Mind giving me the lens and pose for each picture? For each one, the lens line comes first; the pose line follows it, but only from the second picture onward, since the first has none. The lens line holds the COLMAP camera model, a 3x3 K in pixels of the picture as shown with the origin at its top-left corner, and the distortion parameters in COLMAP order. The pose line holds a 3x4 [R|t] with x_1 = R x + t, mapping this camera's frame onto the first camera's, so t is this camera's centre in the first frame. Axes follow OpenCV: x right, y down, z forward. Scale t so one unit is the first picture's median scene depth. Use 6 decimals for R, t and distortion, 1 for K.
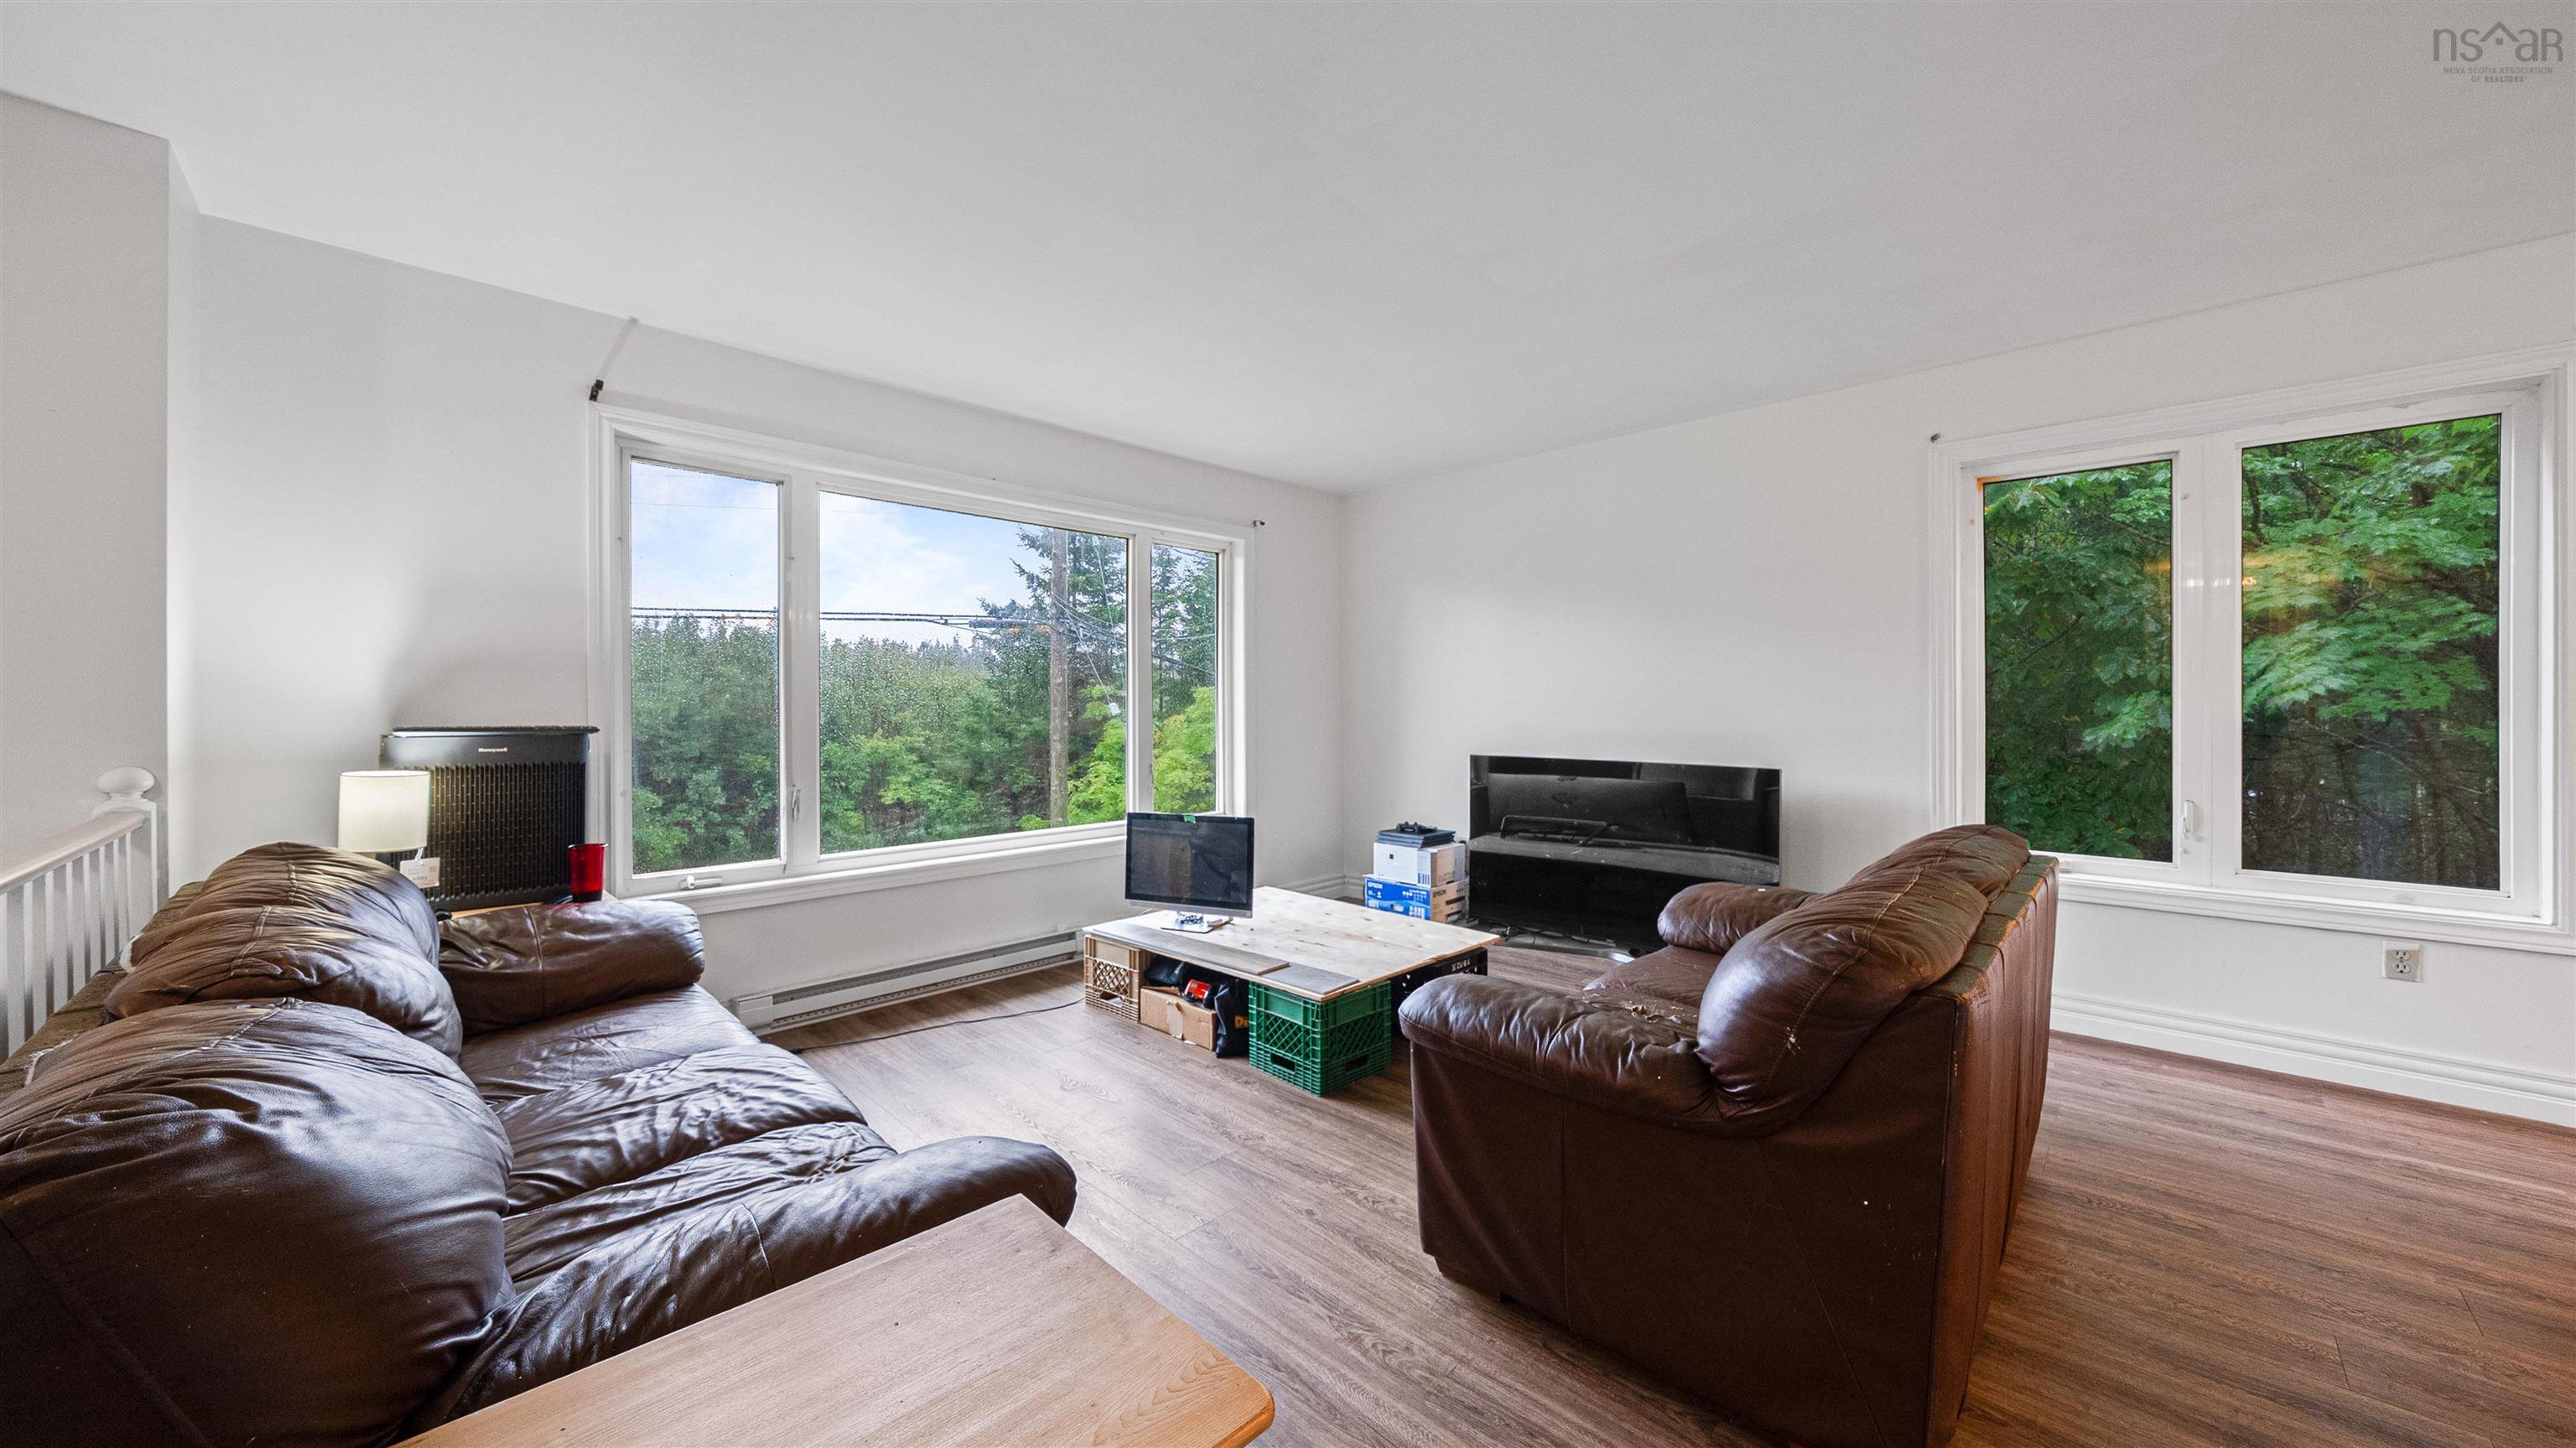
lens RADIAL K [[910.4, 0, 1275.8], [0, 910.4, 709.0], [0, 0, 1]] dist [-0.000642, -0.000077]
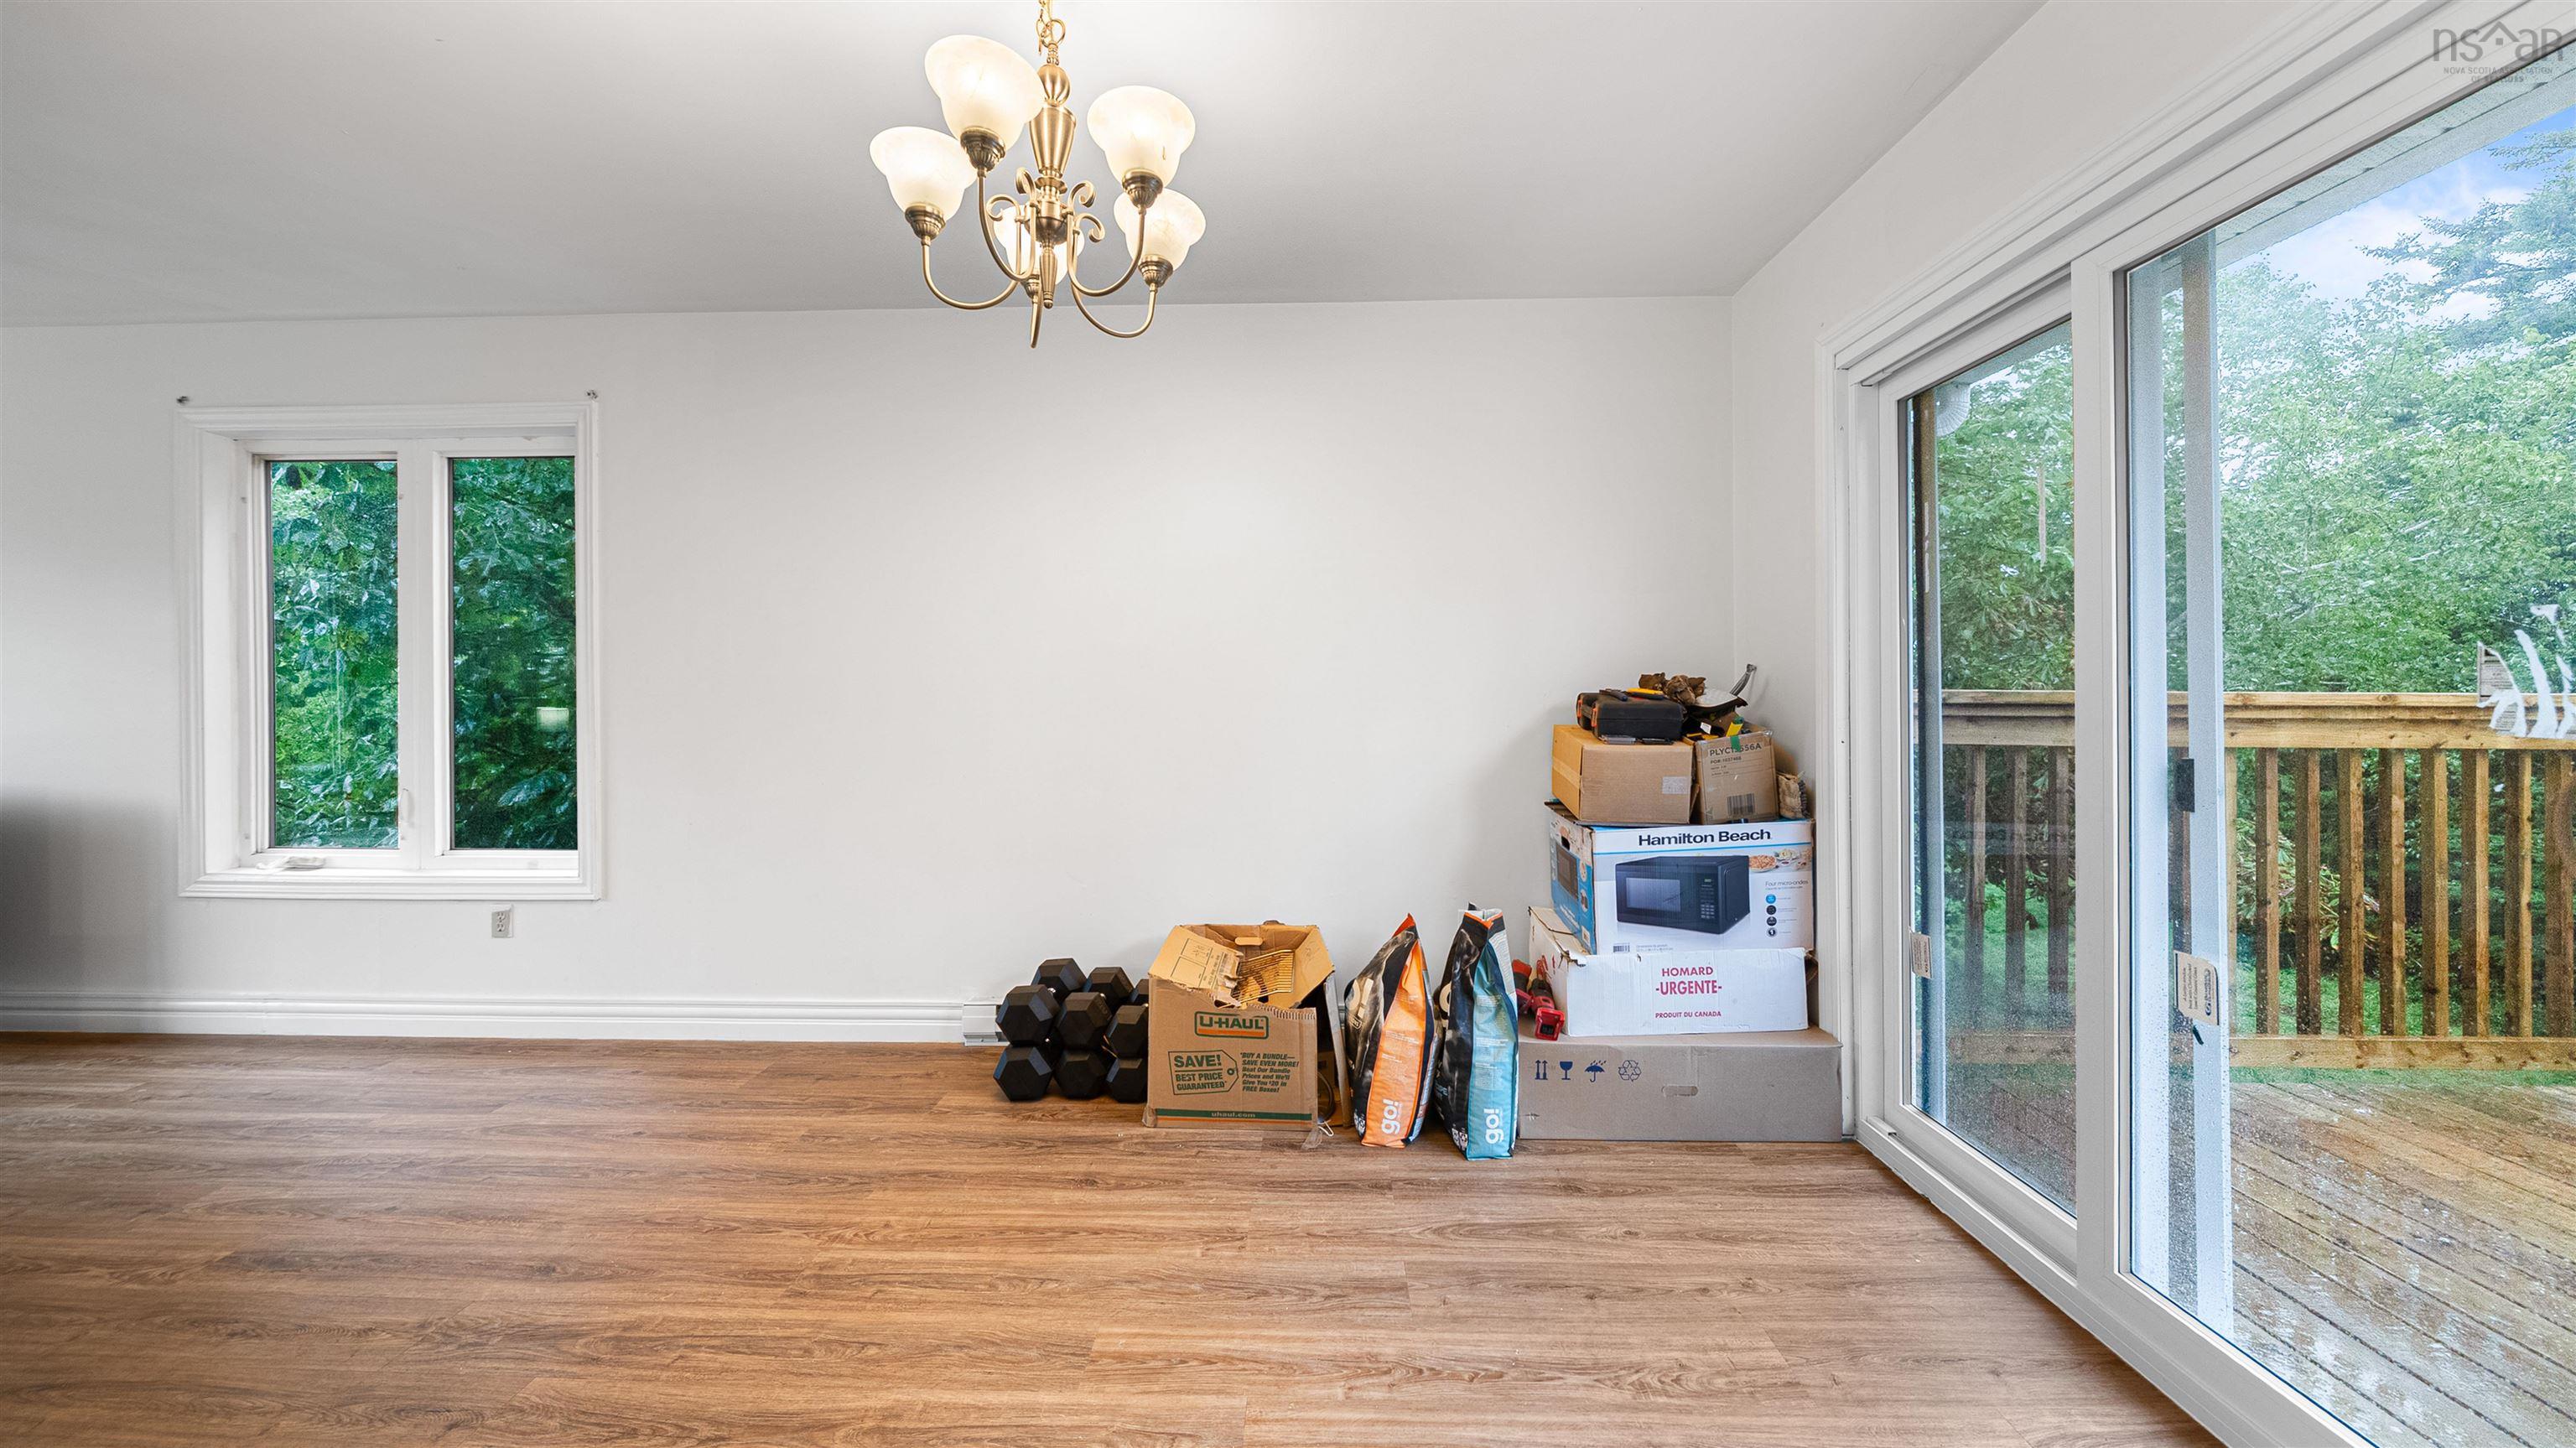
lens RADIAL K [[921.5, 0, 1292.2], [0, 921.5, 690.6], [0, 0, 1]] dist [-0.003124, -0.000454]
pose [[0.737258, 0.005296, 0.675590, 0.693008], [0.004092, 0.999916, -0.012304, 0.003918], [-0.675599, 0.011836, 0.737174, -0.304614]]
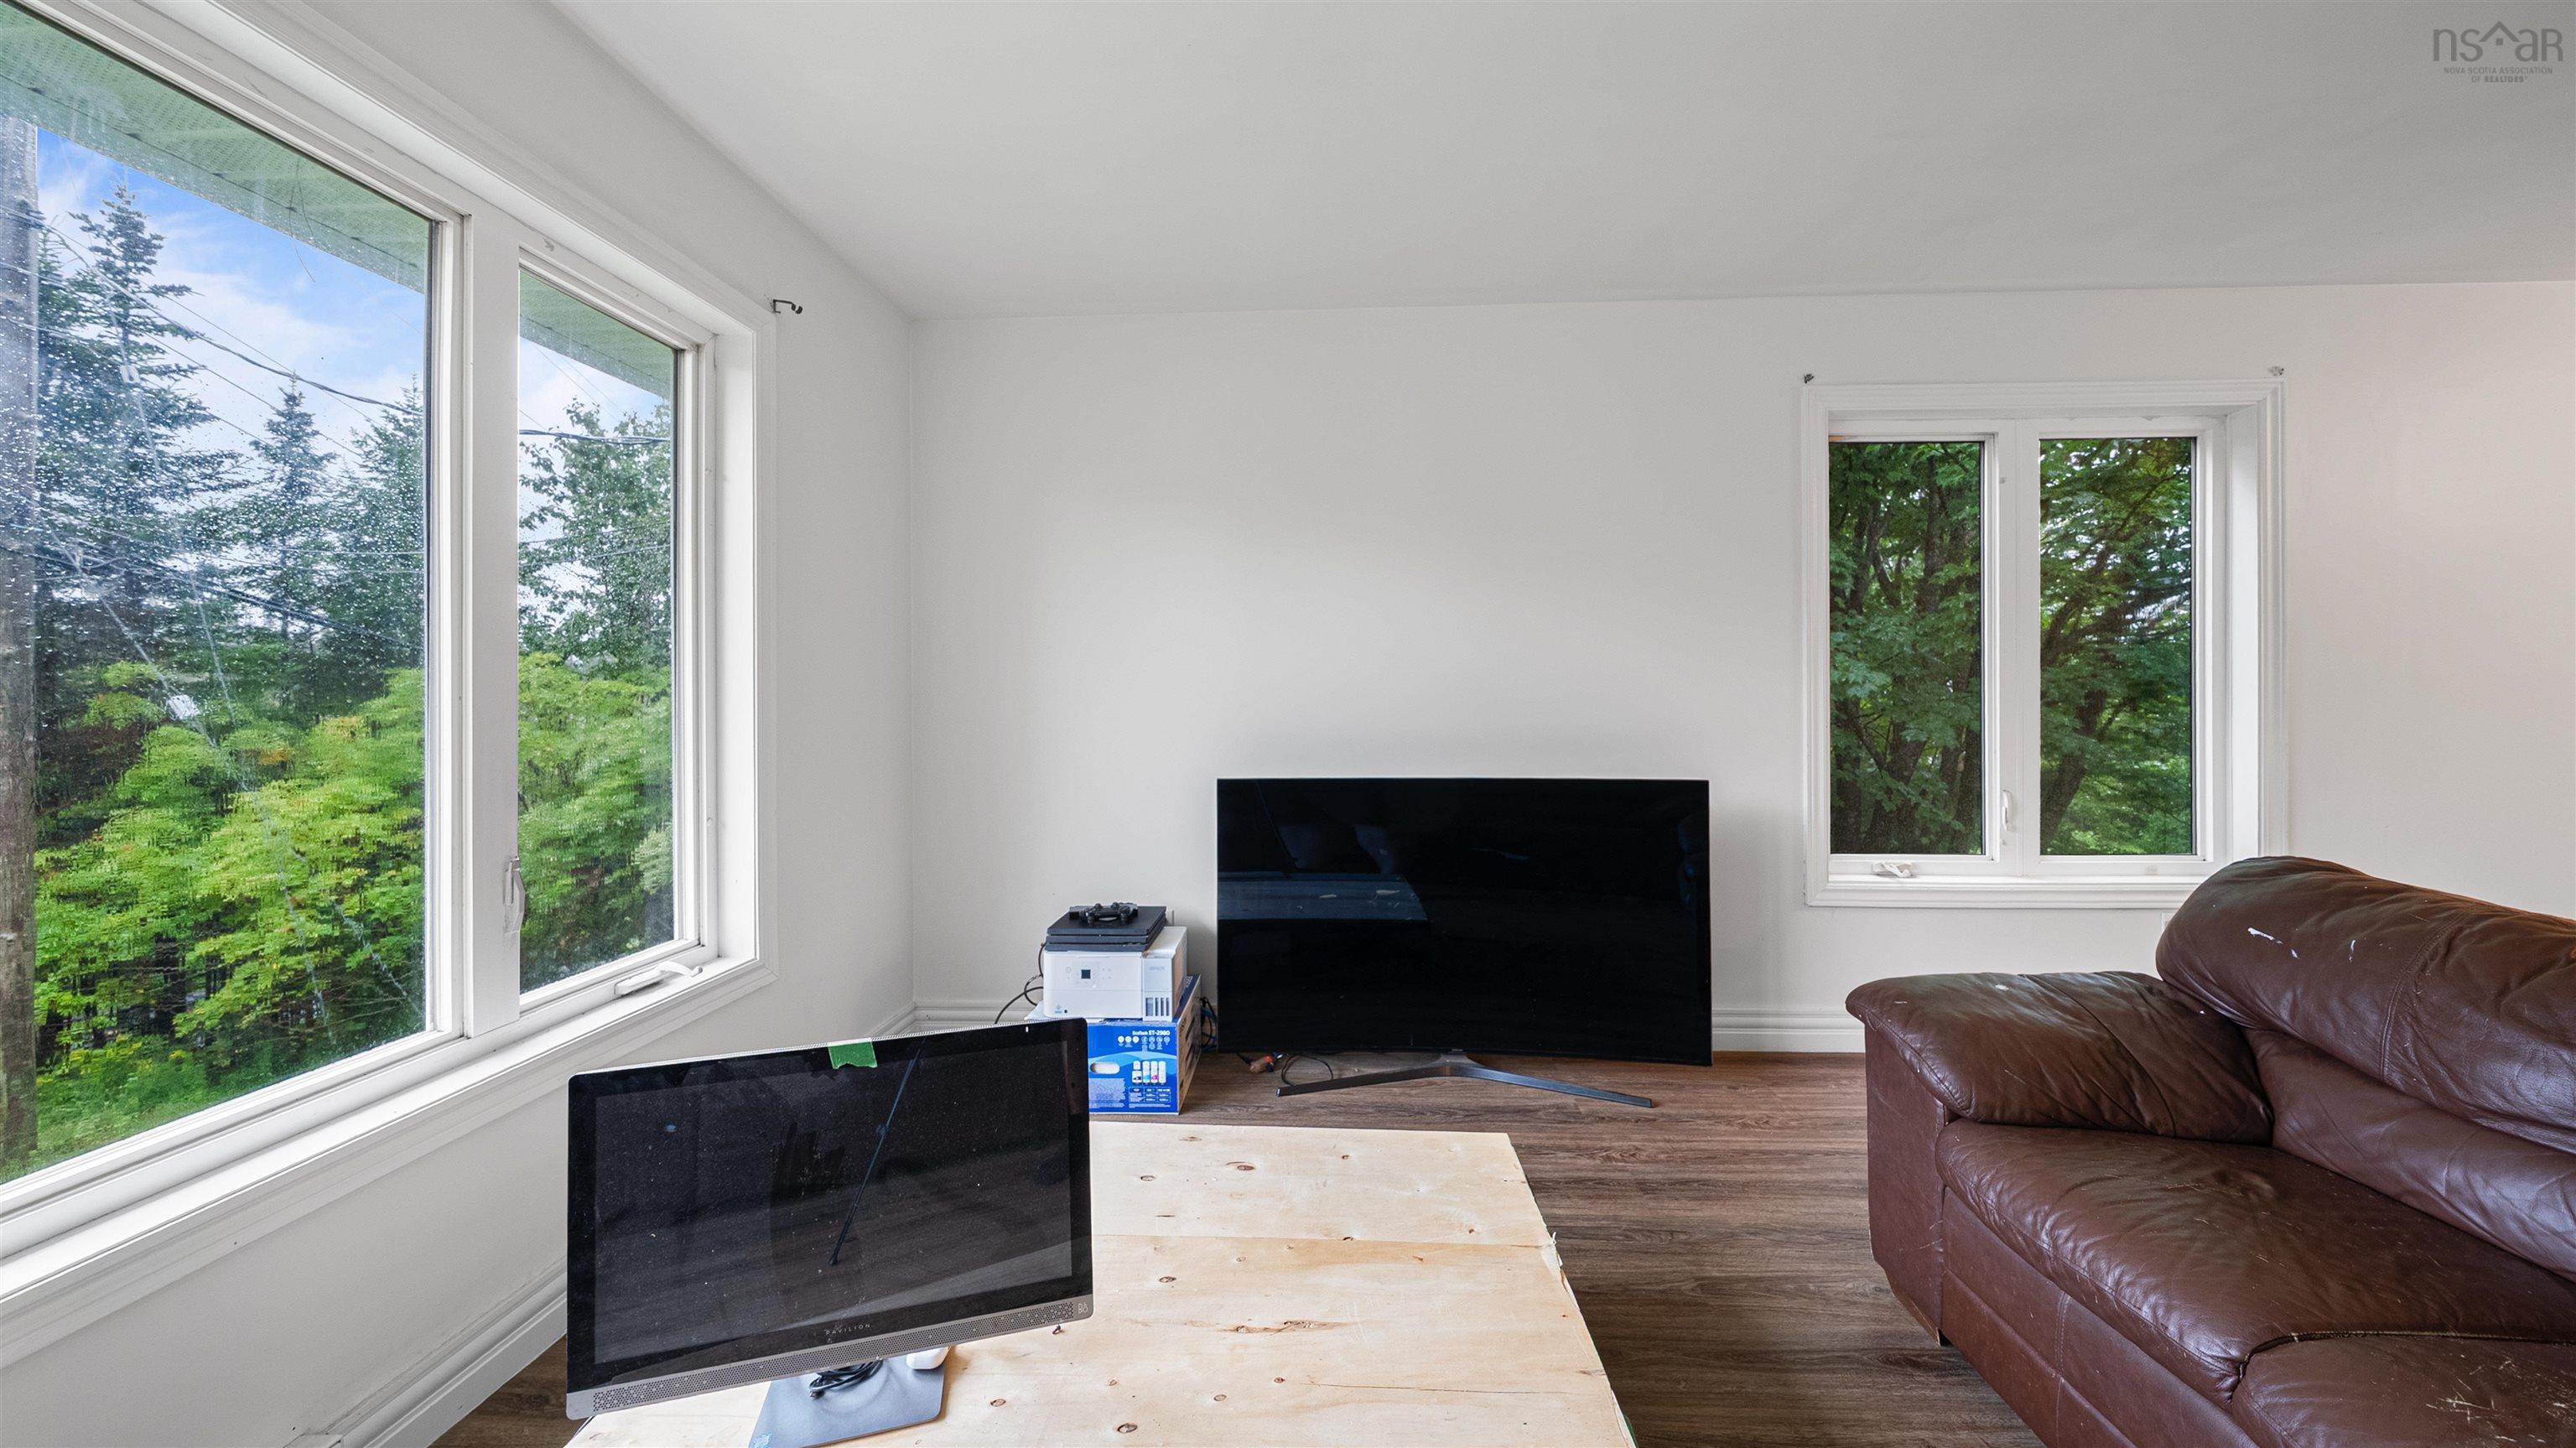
lens RADIAL K [[921.5, 0, 1292.2], [0, 921.5, 690.6], [0, 0, 1]] dist [-0.003124, -0.000454]
pose [[0.744379, 0.001330, 0.667756, -0.153221], [0.006516, 0.999936, -0.009254, -0.001966], [-0.667726, 0.011240, 0.744323, 0.515884]]
